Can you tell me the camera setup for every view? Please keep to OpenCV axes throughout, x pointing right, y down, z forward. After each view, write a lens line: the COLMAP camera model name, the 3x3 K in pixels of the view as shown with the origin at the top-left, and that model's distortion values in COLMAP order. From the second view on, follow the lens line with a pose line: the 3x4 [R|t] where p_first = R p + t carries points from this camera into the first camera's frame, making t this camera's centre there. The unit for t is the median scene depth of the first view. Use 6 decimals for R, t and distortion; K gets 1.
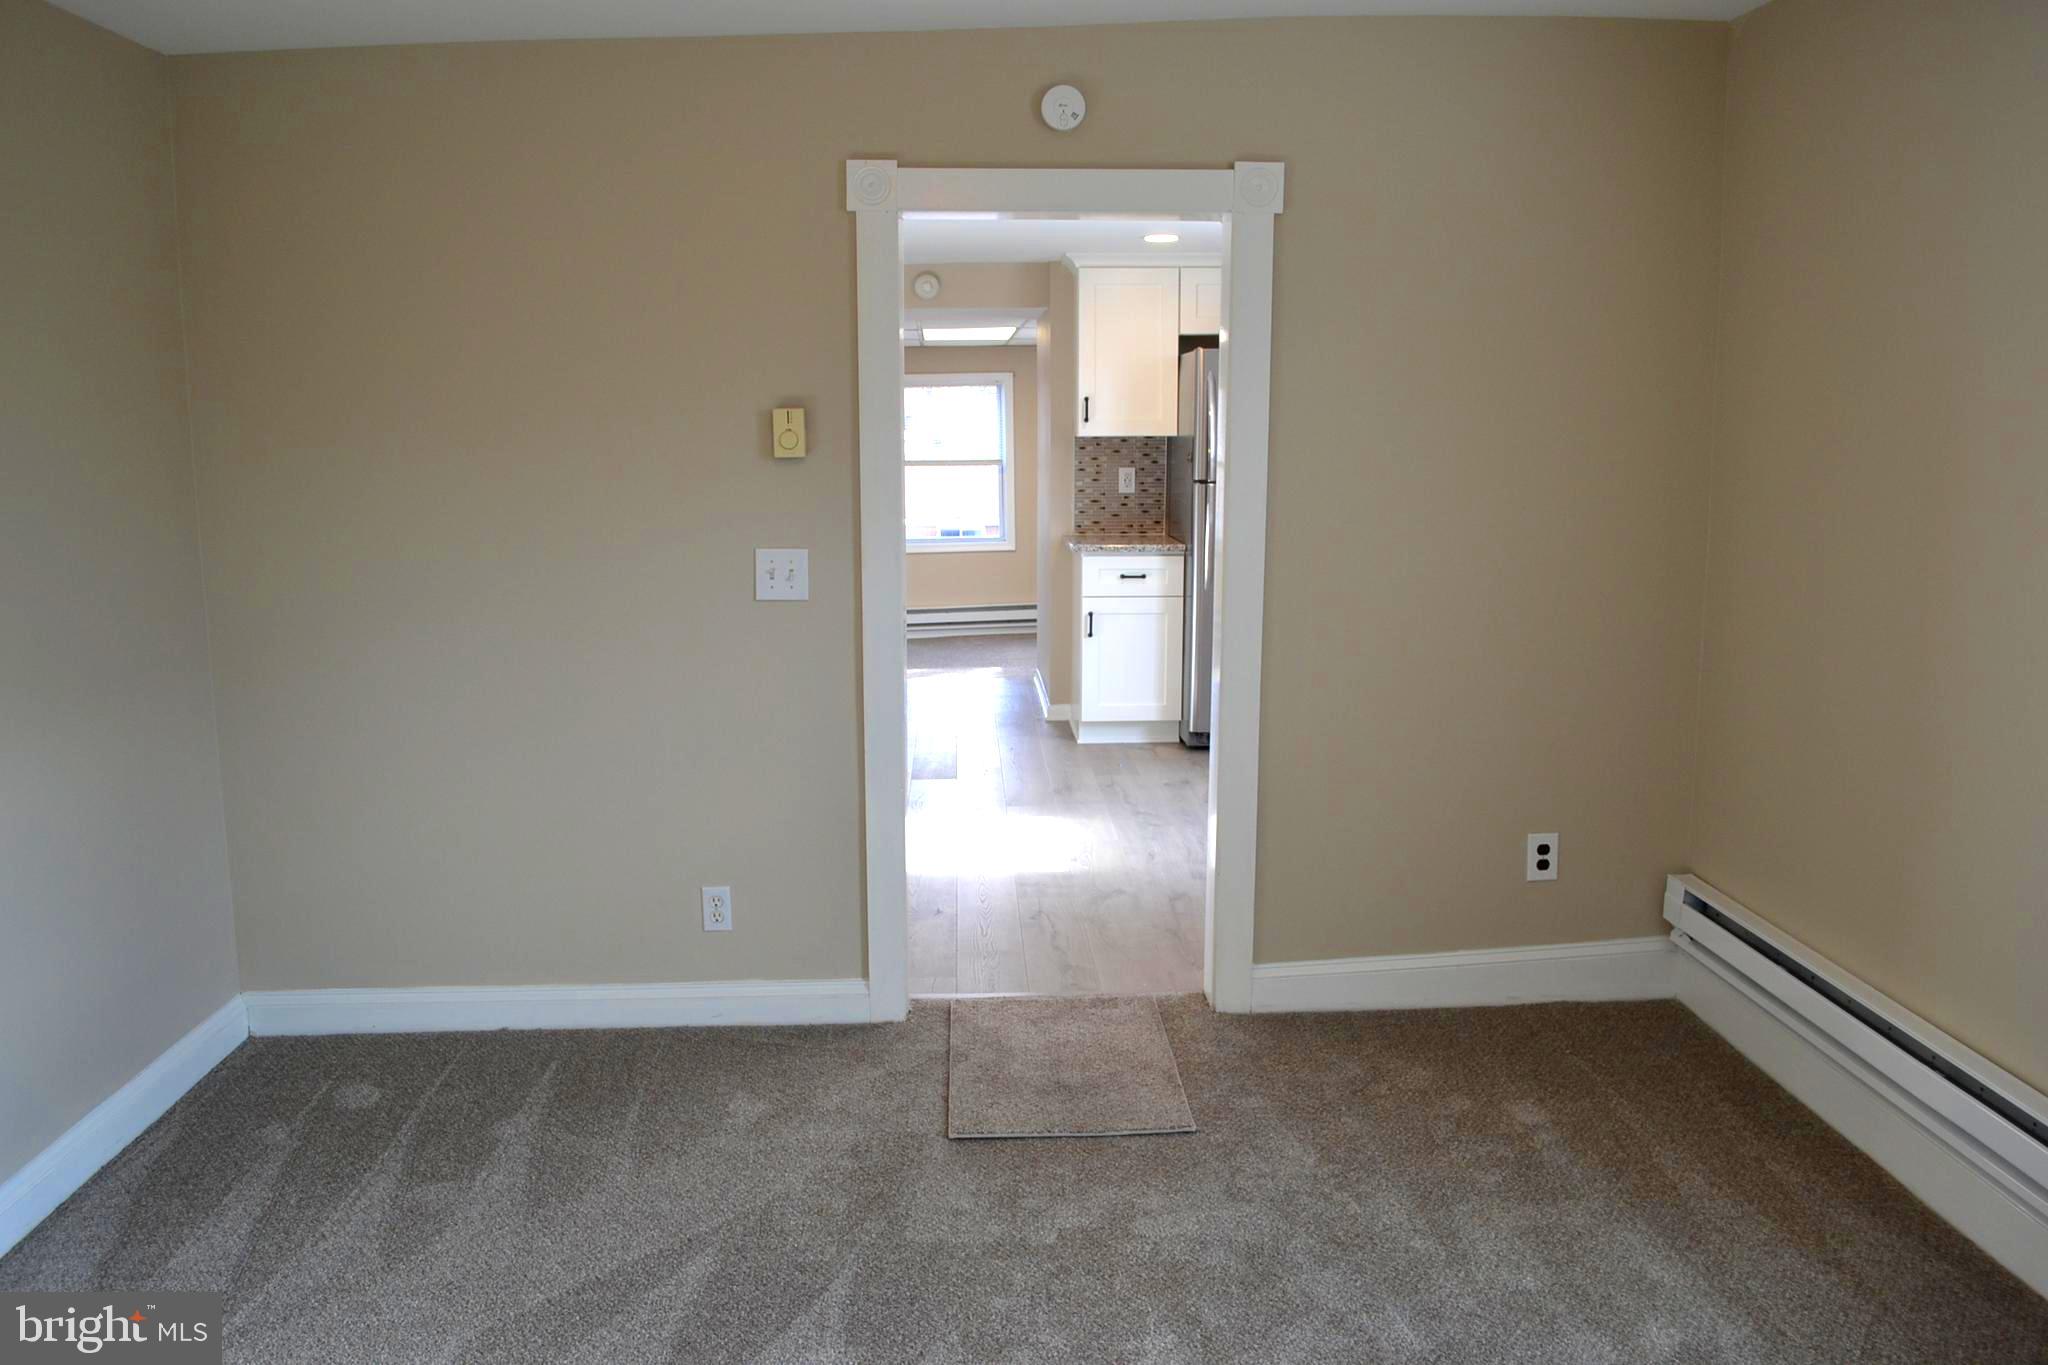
lens RADIAL K [[1672.7, 0, 1013.0], [0, 1672.7, 700.1], [0, 0, 1]] dist [-0.093157, 0.019418]
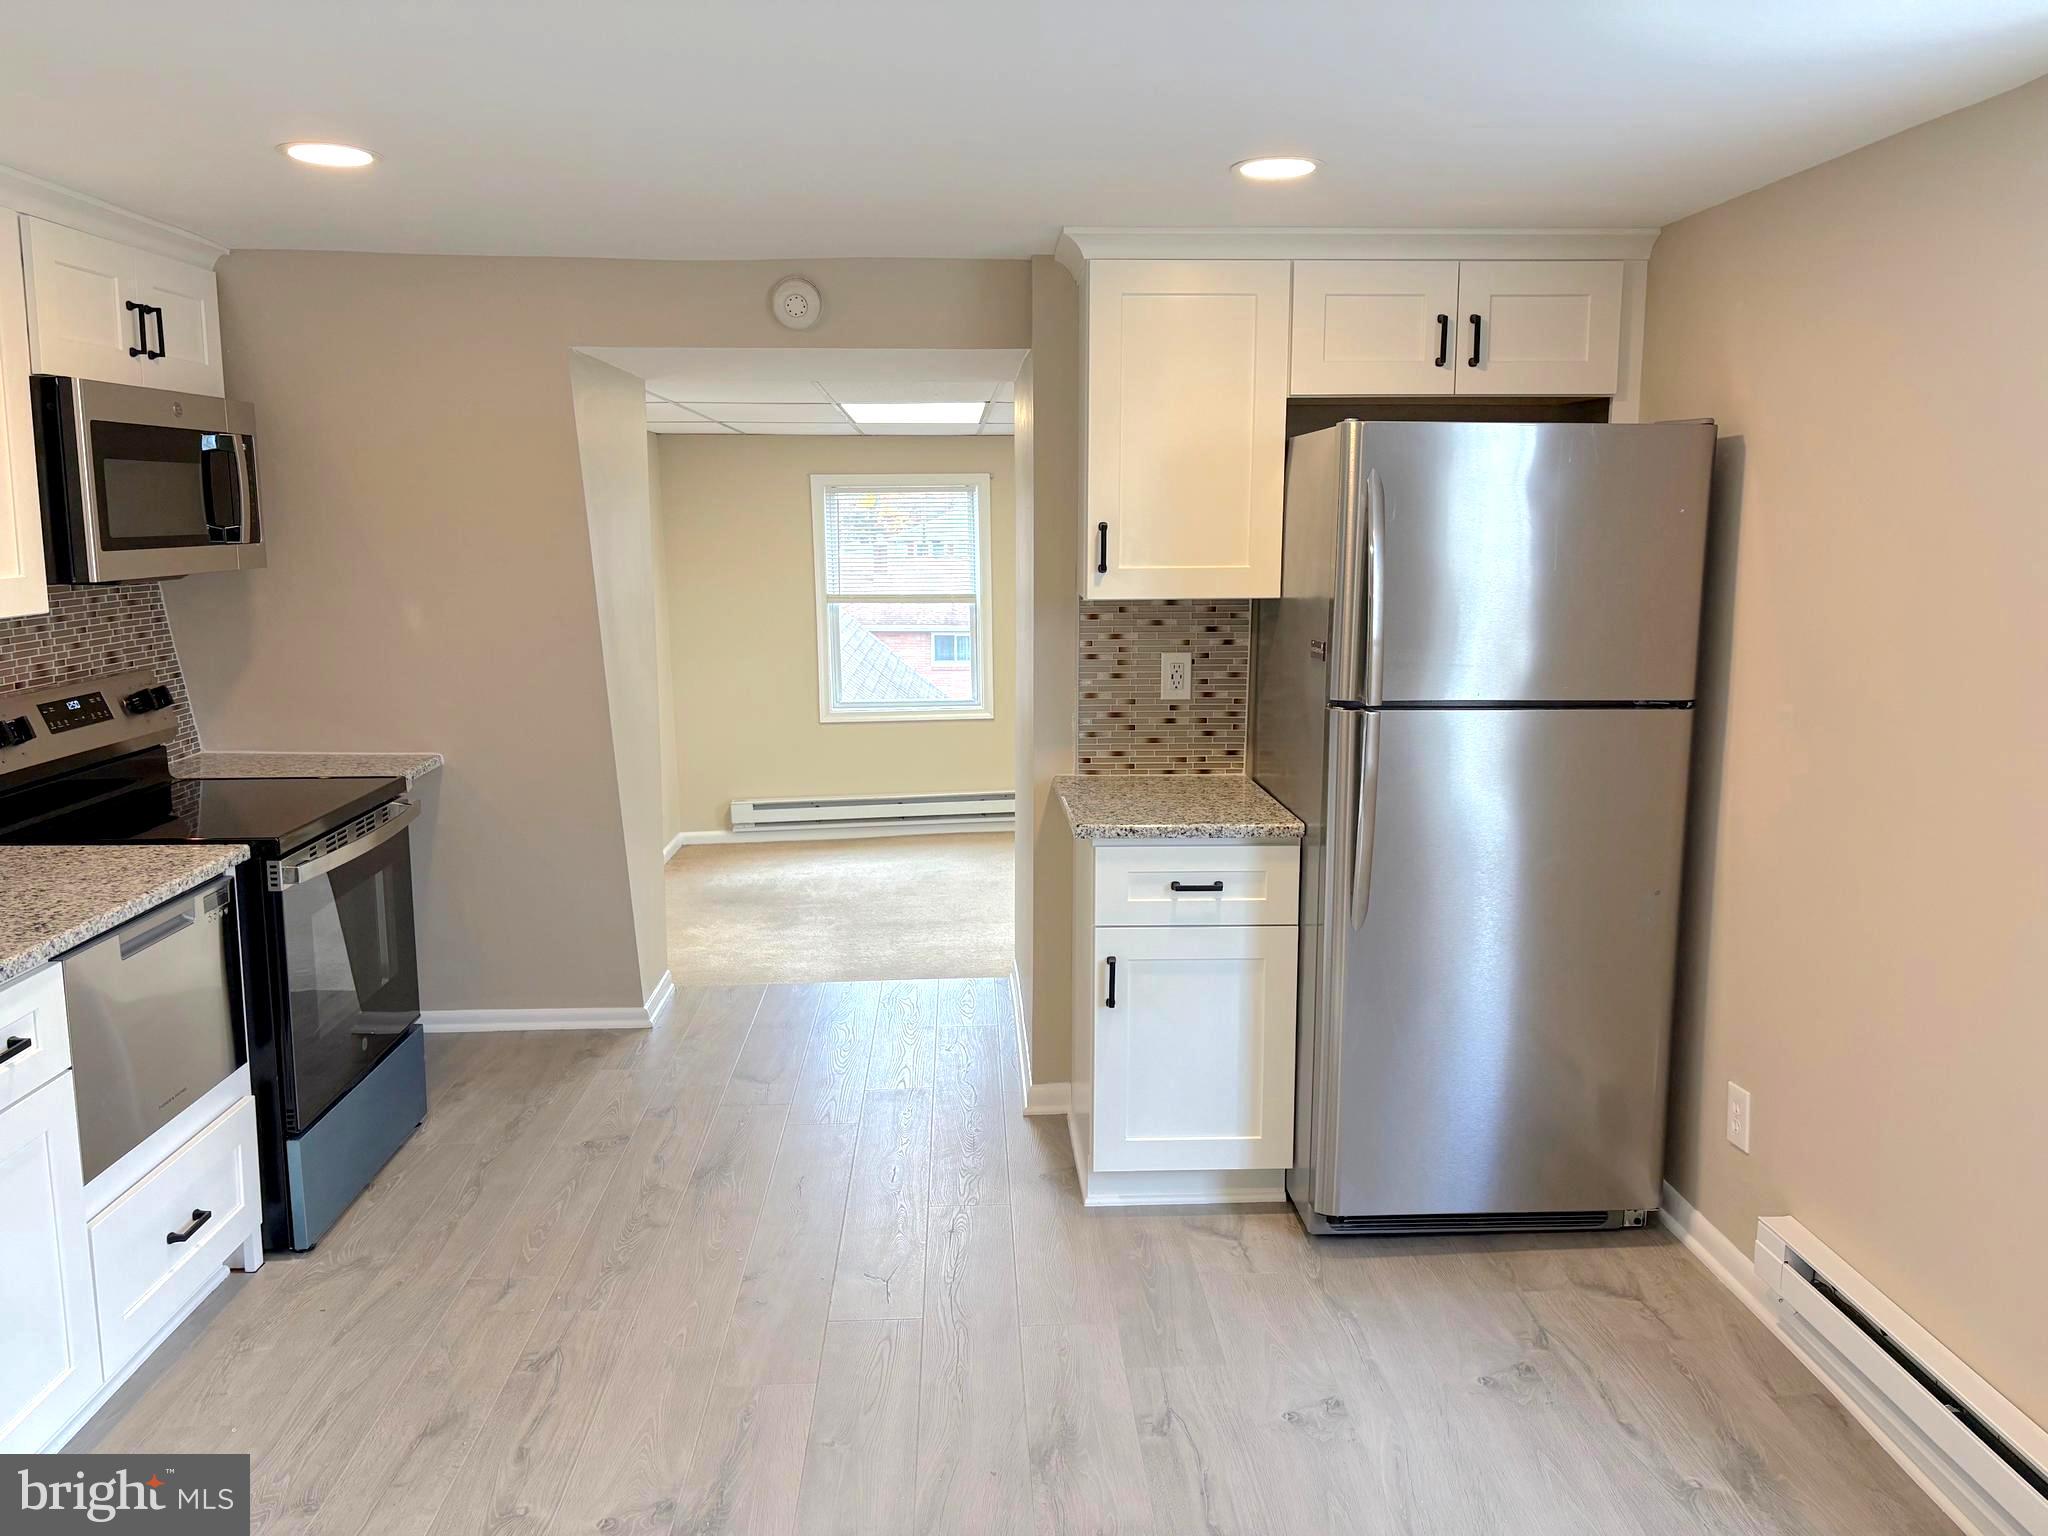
lens RADIAL K [[1579.8, 0, 1036.9], [0, 1579.8, 769.4], [0, 0, 1]] dist [0.061308, -0.062588]
pose [[0.999876, 0.001593, 0.015677, 0.015818], [-0.001432, 0.999946, -0.010313, -0.096865], [-0.015693, 0.010289, 0.999824, 0.495708]]
